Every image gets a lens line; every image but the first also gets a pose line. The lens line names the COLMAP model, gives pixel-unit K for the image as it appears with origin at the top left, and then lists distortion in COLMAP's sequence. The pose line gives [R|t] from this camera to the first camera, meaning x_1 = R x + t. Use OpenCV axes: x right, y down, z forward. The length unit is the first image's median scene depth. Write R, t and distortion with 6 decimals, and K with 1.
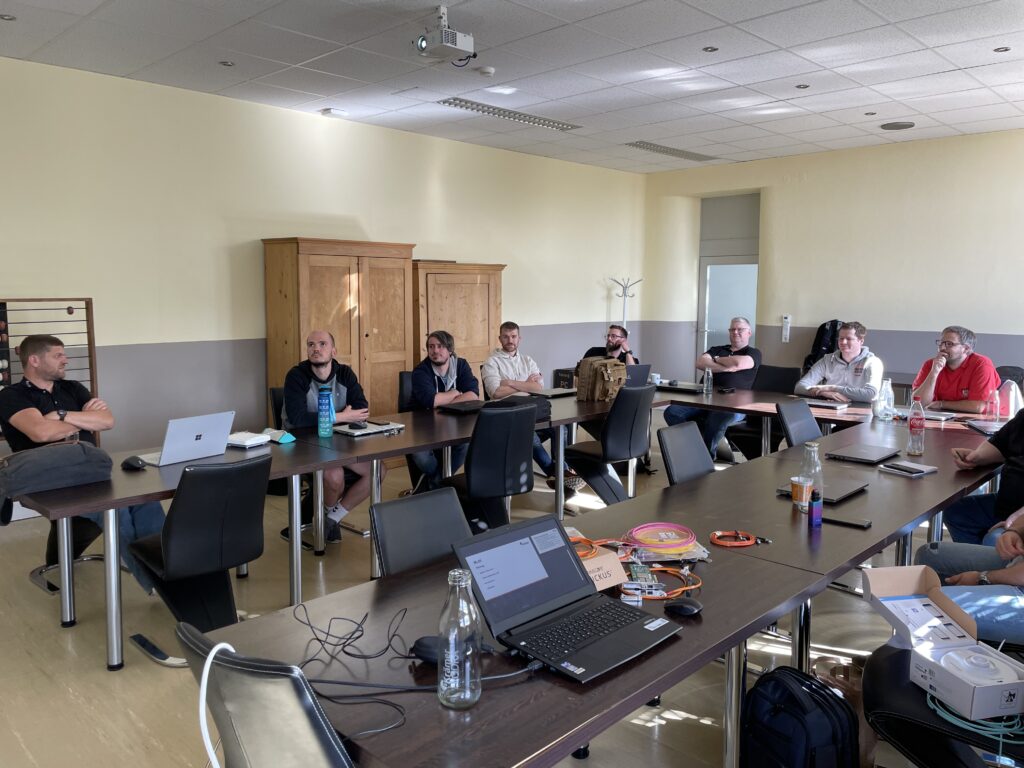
lens RADIAL K [[776.8, 0, 514.9], [0, 776.8, 373.0], [0, 0, 1]] dist [0.024939, -0.046956]
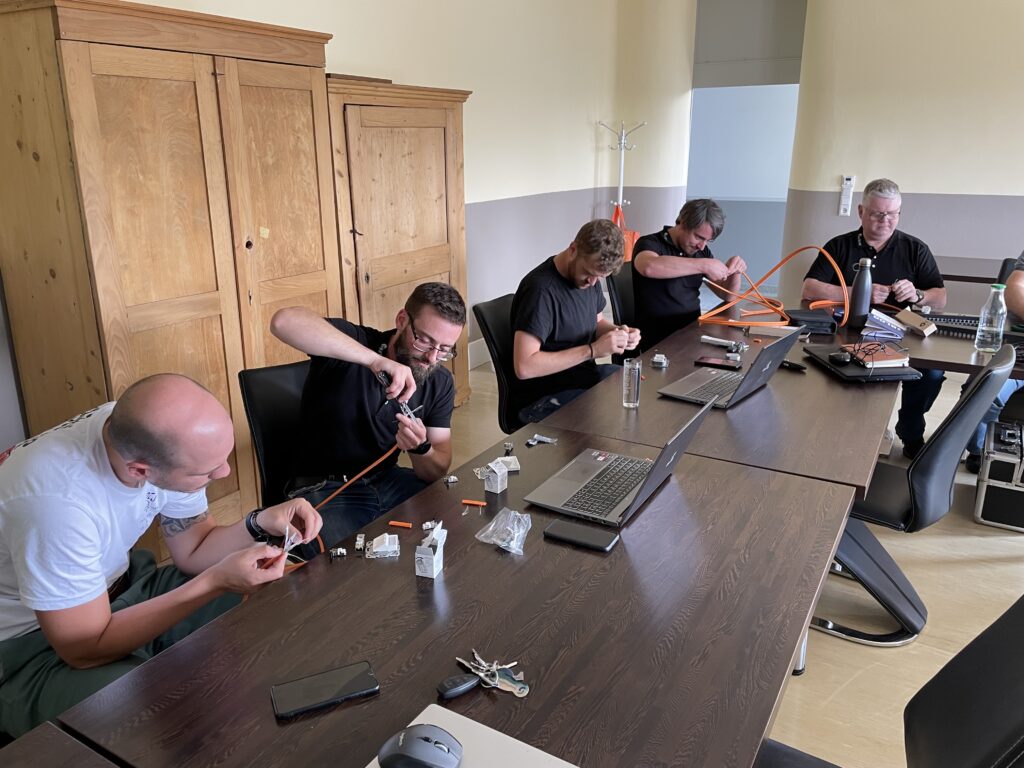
lens RADIAL K [[776.8, 0, 507.7], [0, 776.8, 383.2], [0, 0, 1]] dist [0.024939, -0.046956]
pose [[0.966626, -0.087589, 0.240752, -0.159403], [0.041949, 0.981169, 0.188538, -0.047538], [-0.252732, -0.172147, 0.952099, 0.514470]]
